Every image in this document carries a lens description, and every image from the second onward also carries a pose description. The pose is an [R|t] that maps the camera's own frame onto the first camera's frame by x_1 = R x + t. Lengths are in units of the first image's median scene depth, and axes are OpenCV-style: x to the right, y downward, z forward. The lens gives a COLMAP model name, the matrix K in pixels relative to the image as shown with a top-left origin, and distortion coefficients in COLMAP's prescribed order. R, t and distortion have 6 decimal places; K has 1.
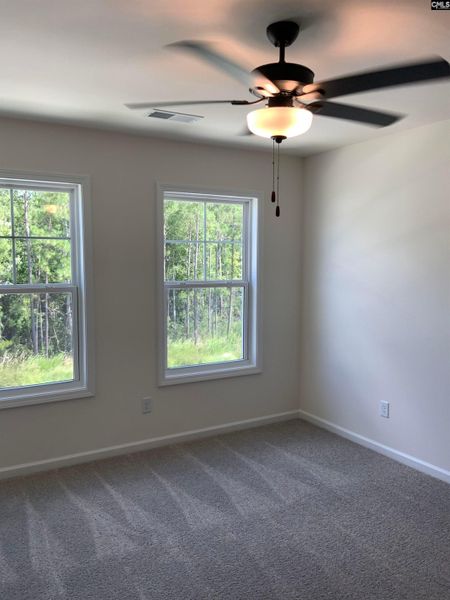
lens RADIAL K [[497.1, 0, 224.6], [0, 497.1, 304.2], [0, 0, 1]] dist [0.071311, -0.123446]
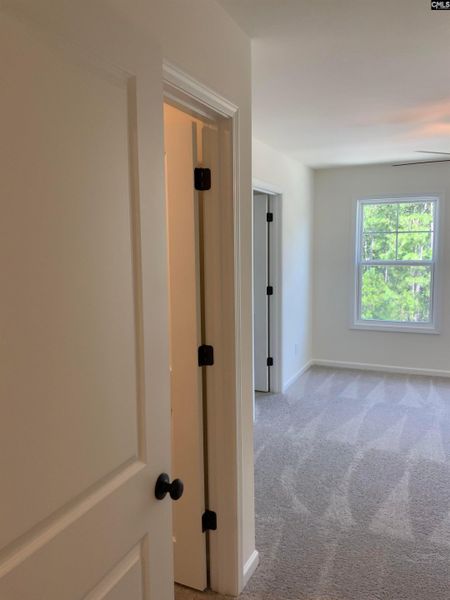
lens RADIAL K [[488.0, 0, 224.0], [0, 488.0, 287.1], [0, 0, 1]] dist [0.074226, 0.002211]
pose [[0.581803, 0.065590, -0.810680, 0.598349], [-0.069638, 0.997100, 0.030696, 0.040607], [0.810343, 0.038595, 0.584684, -0.444818]]
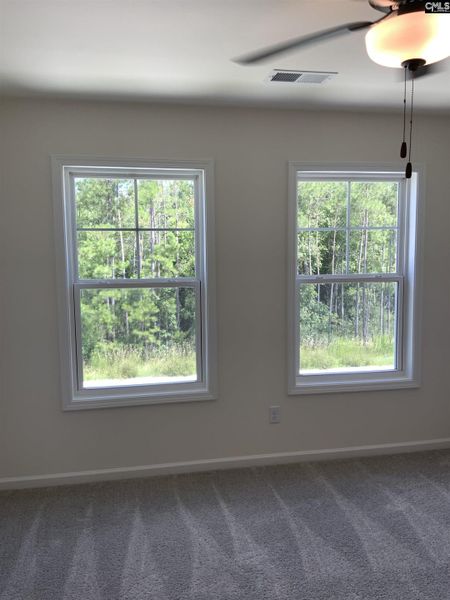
lens RADIAL K [[497.1, 0, 224.6], [0, 497.1, 304.2], [0, 0, 1]] dist [0.071311, -0.123446]
pose [[0.942481, 0.019667, -0.333680, 0.057347], [-0.016846, 0.999794, 0.011346, -0.003107], [0.333834, -0.005072, 0.942618, 0.148832]]
